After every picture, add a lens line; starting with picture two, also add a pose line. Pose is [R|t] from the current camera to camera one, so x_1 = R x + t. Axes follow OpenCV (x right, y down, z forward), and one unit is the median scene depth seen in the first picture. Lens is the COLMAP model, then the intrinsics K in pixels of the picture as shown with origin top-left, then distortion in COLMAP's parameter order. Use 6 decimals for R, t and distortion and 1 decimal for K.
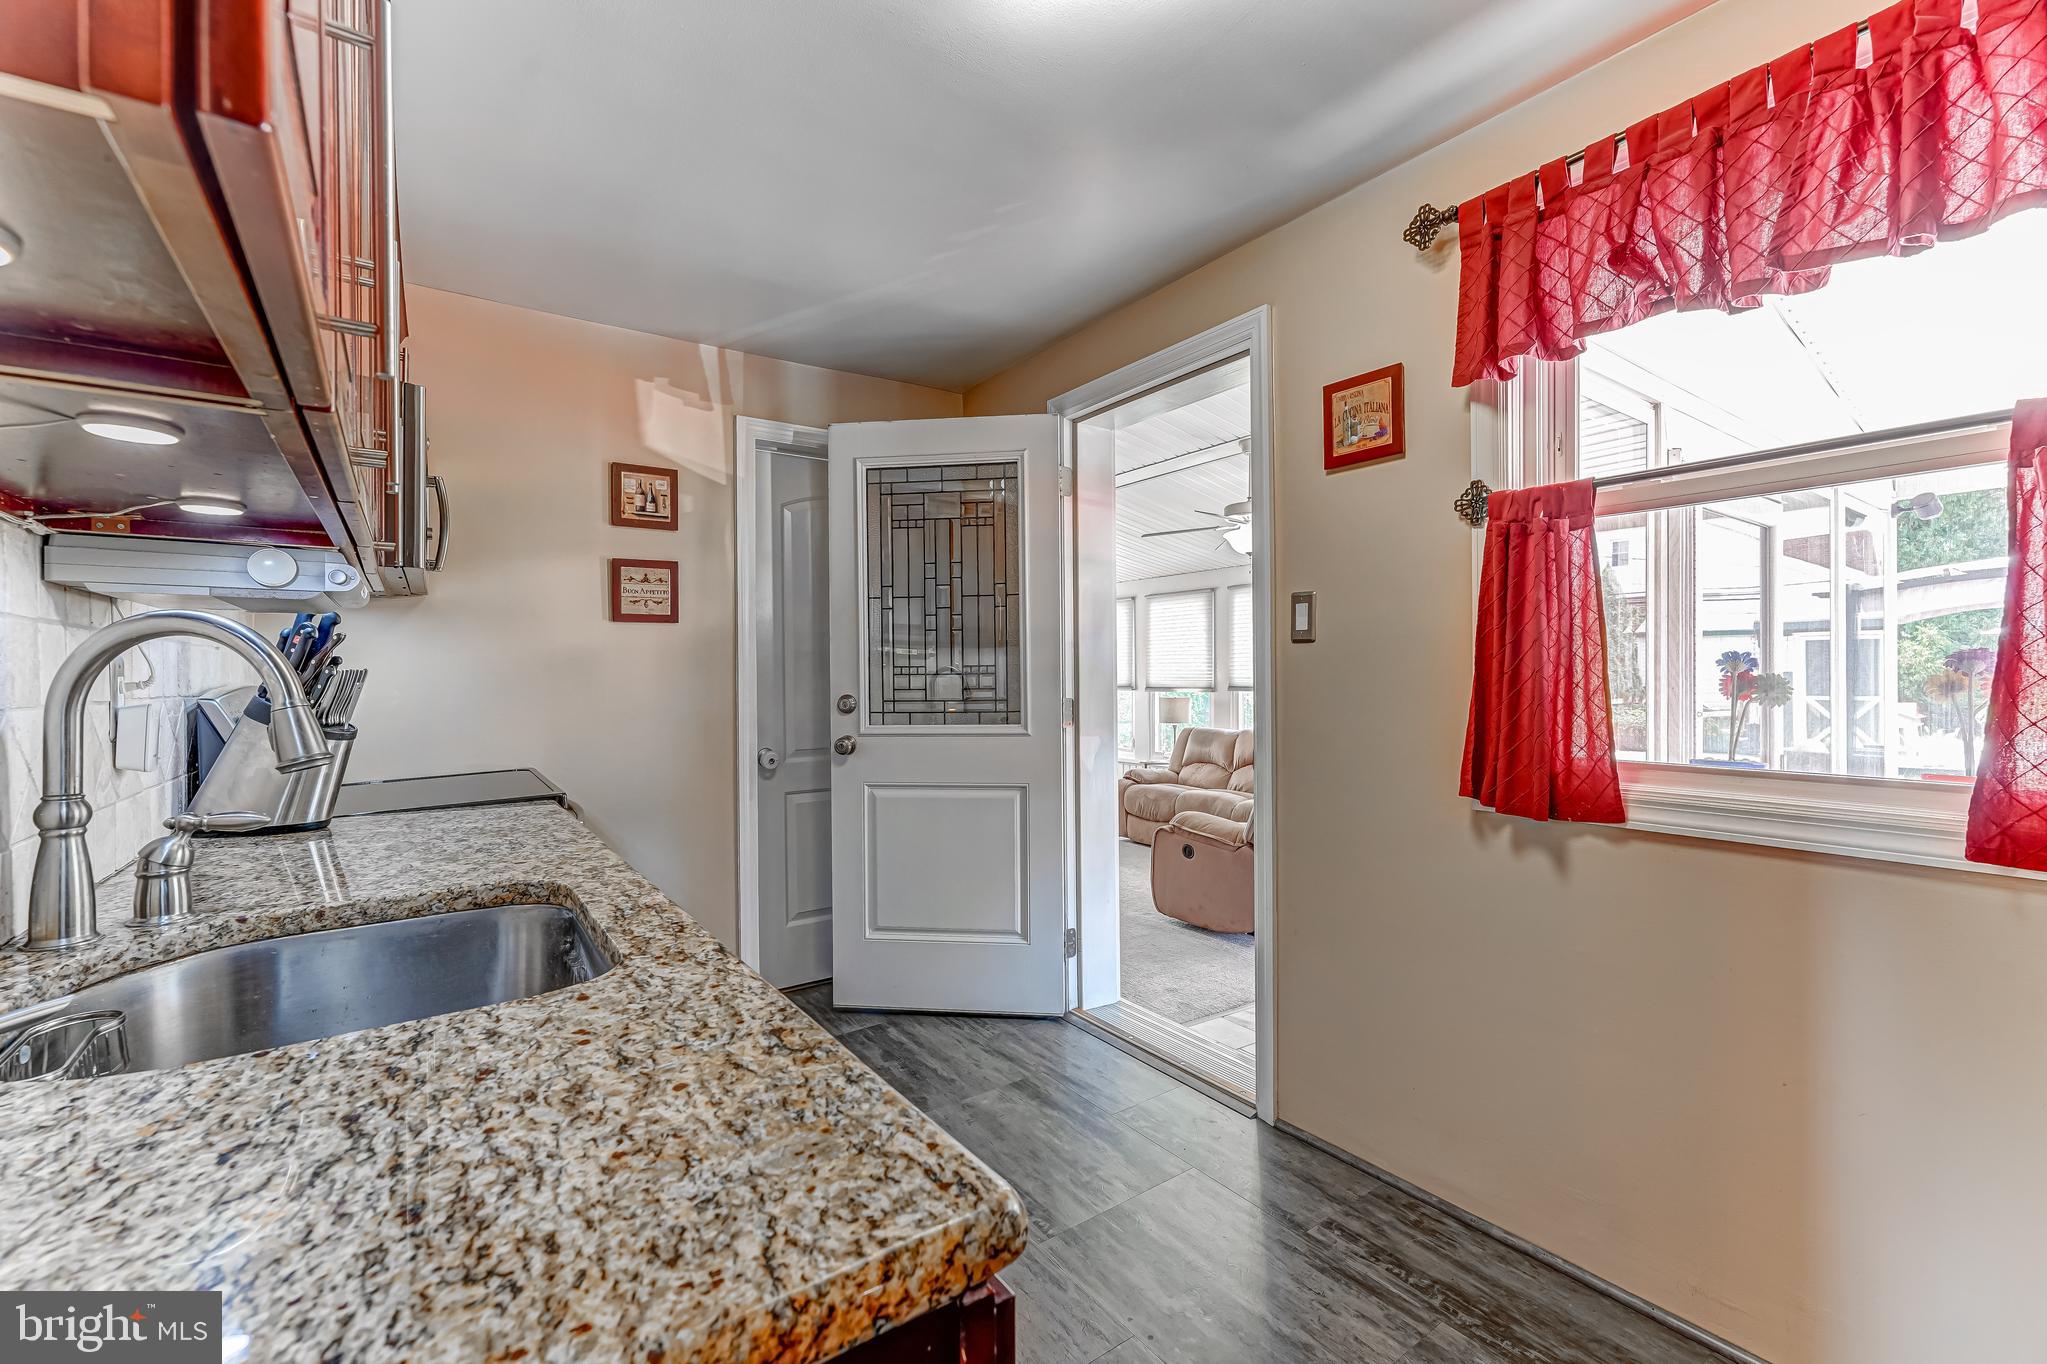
lens RADIAL K [[871.0, 0, 1023.5], [0, 871.0, 682.0], [0, 0, 1]] dist [-0.000249, -0.000015]
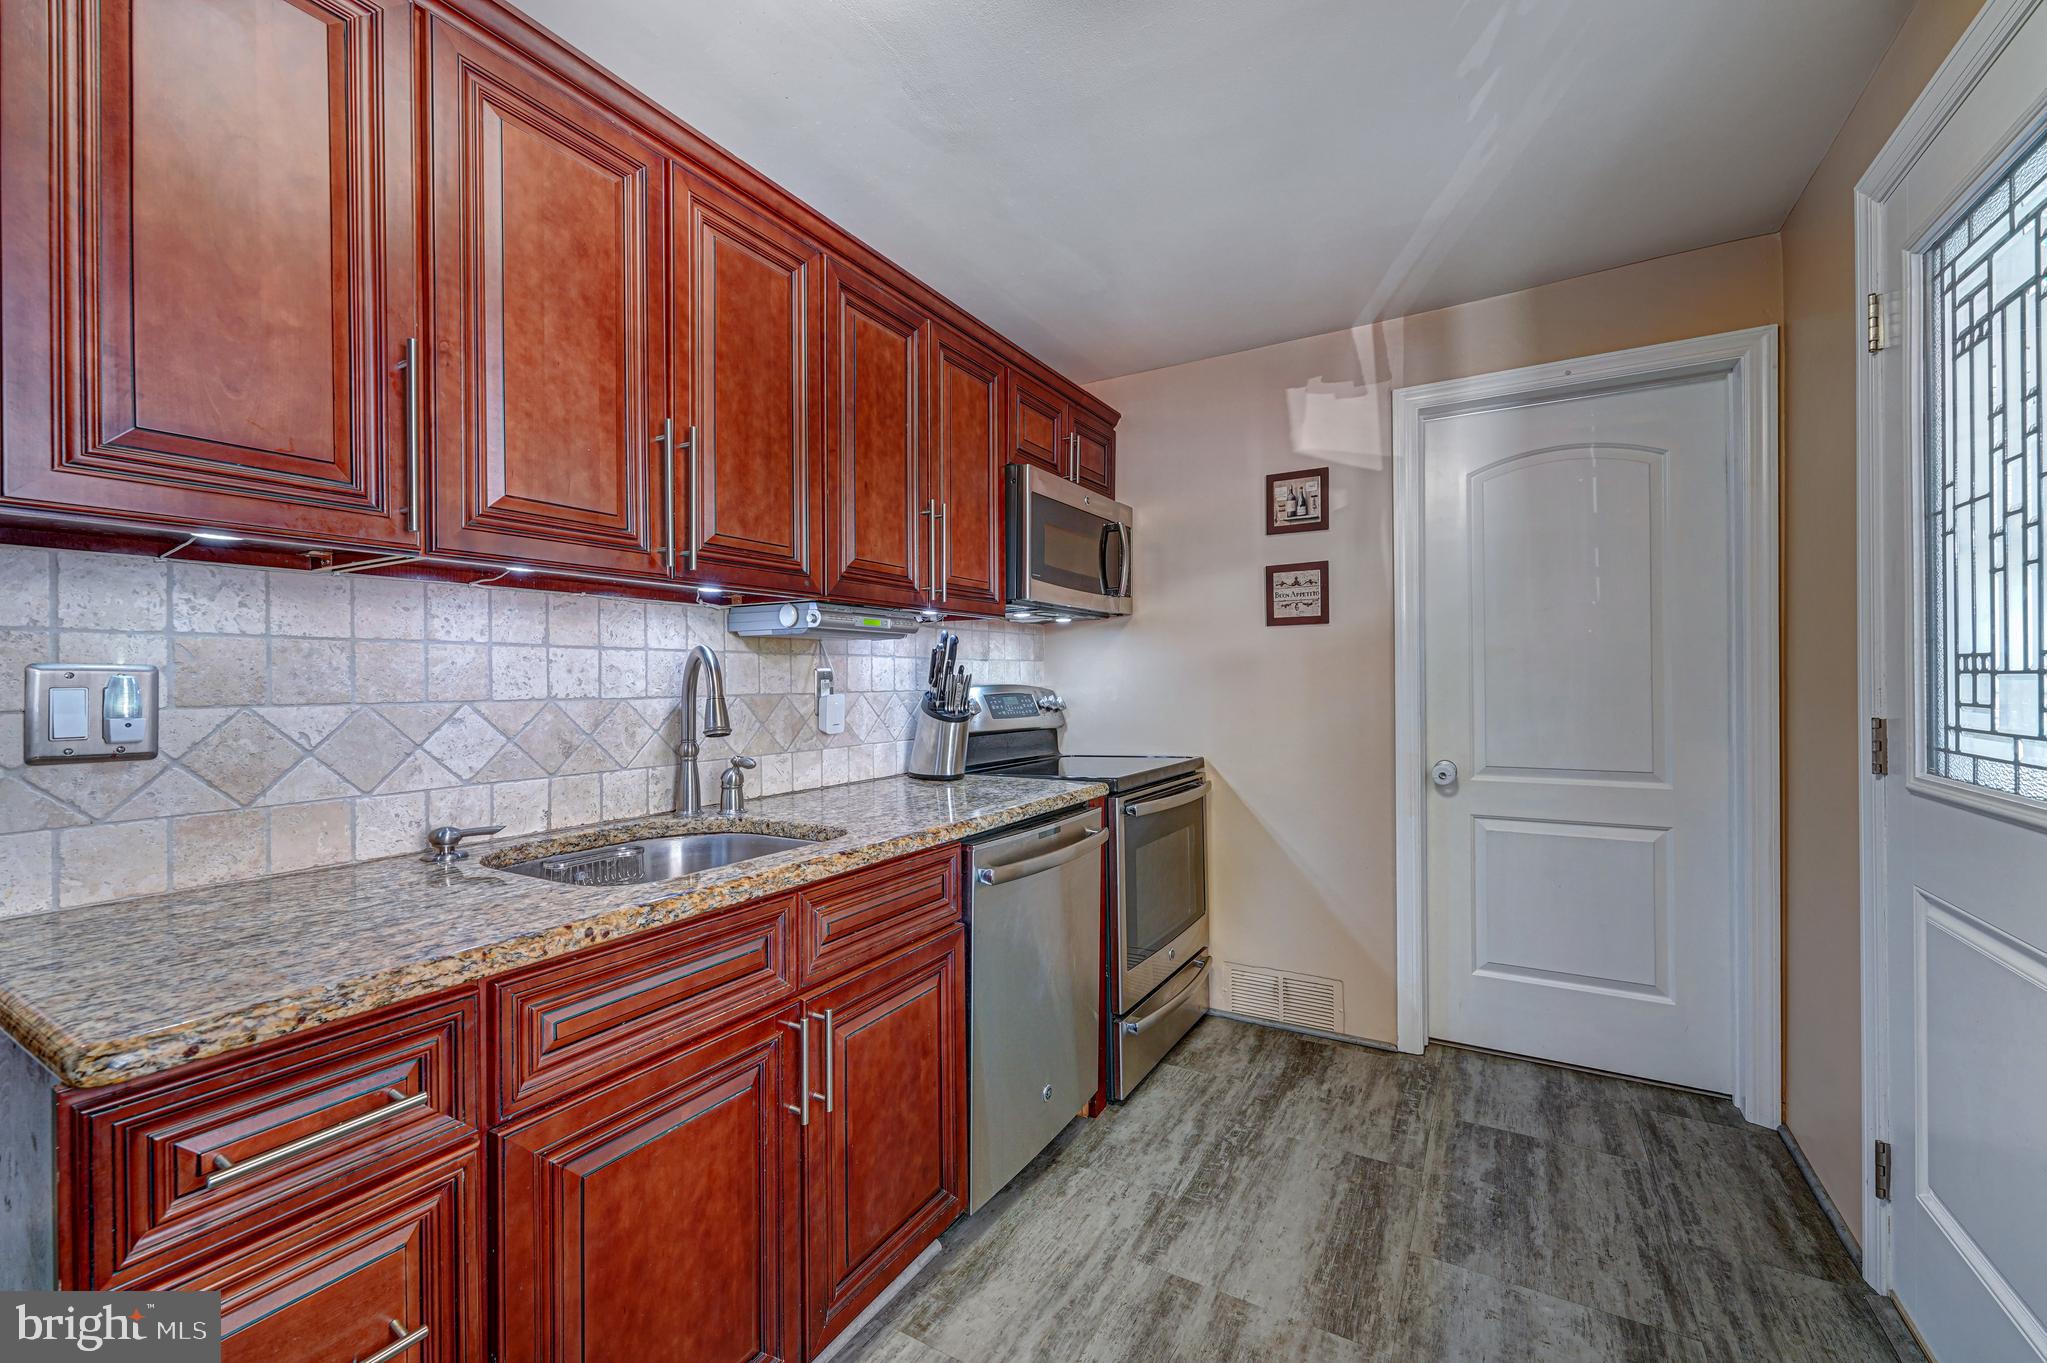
lens RADIAL K [[825.8, 0, 1023.5], [0, 825.8, 681.5], [0, 0, 1]] dist [-0.002164, 0.000004]
pose [[0.408301, 0.003991, -0.912839, 0.321317], [-0.003315, 0.999990, 0.002889, -0.004227], [0.912841, 0.001846, 0.408310, 0.320158]]
